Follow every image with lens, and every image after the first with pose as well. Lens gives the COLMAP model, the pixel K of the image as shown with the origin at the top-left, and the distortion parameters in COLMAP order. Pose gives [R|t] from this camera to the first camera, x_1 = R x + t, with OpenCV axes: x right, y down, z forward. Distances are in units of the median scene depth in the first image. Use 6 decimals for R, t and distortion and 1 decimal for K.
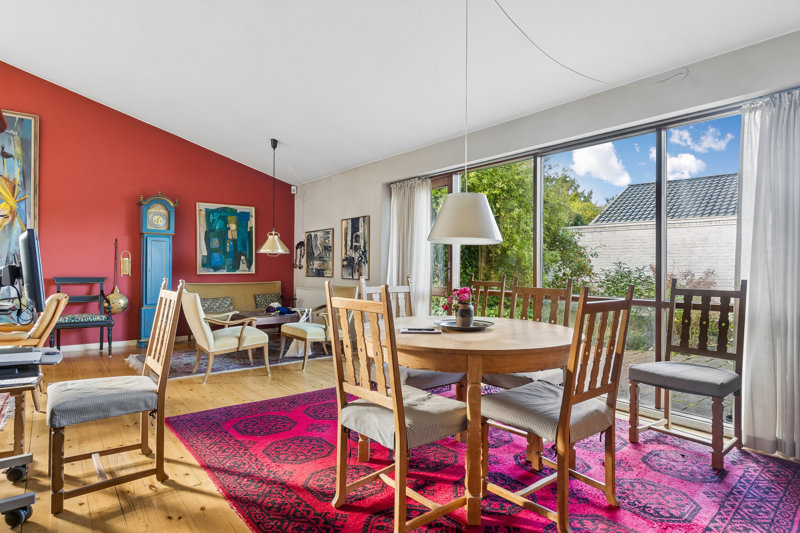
lens RADIAL K [[437.9, 0, 399.3], [0, 437.9, 267.5], [0, 0, 1]] dist [0.001046, 0.000379]
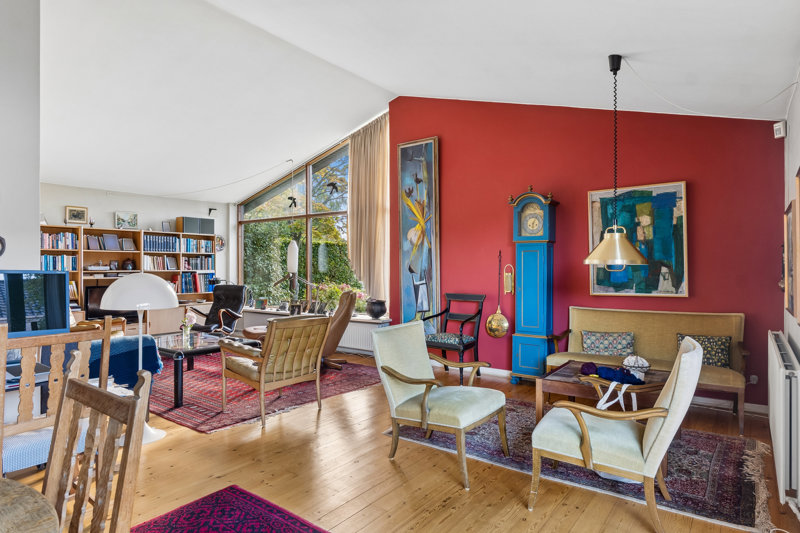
lens RADIAL K [[471.0, 0, 399.4], [0, 471.0, 268.4], [0, 0, 1]] dist [0.003154, -0.000746]
pose [[0.259386, -0.008665, -0.965735, 0.179798], [0.003230, 0.999962, -0.008104, -0.021440], [0.965768, -0.001017, 0.259405, 0.509982]]
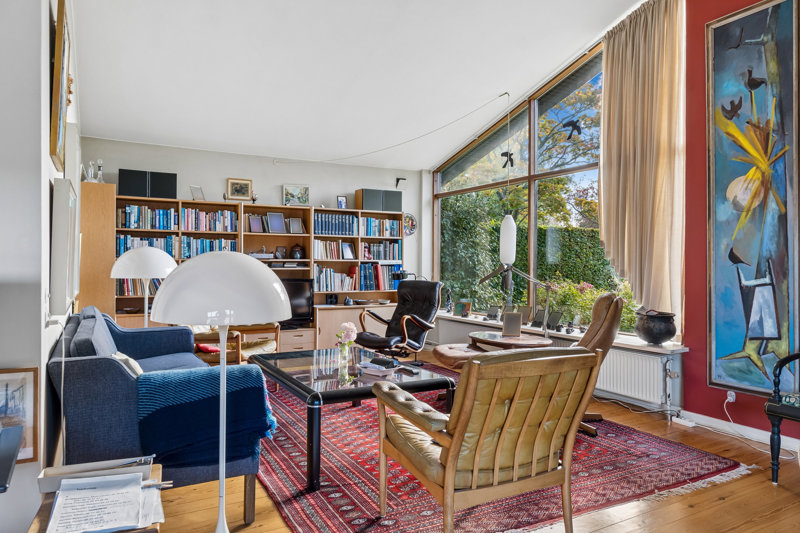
lens RADIAL K [[550.8, 0, 399.6], [0, 550.8, 265.9], [0, 0, 1]] dist [0.007504, -0.004142]
pose [[-0.146851, -0.006357, -0.989138, -0.101677], [-0.006863, 0.999962, -0.005408, -0.011635], [0.989135, 0.005995, -0.146889, 0.514545]]
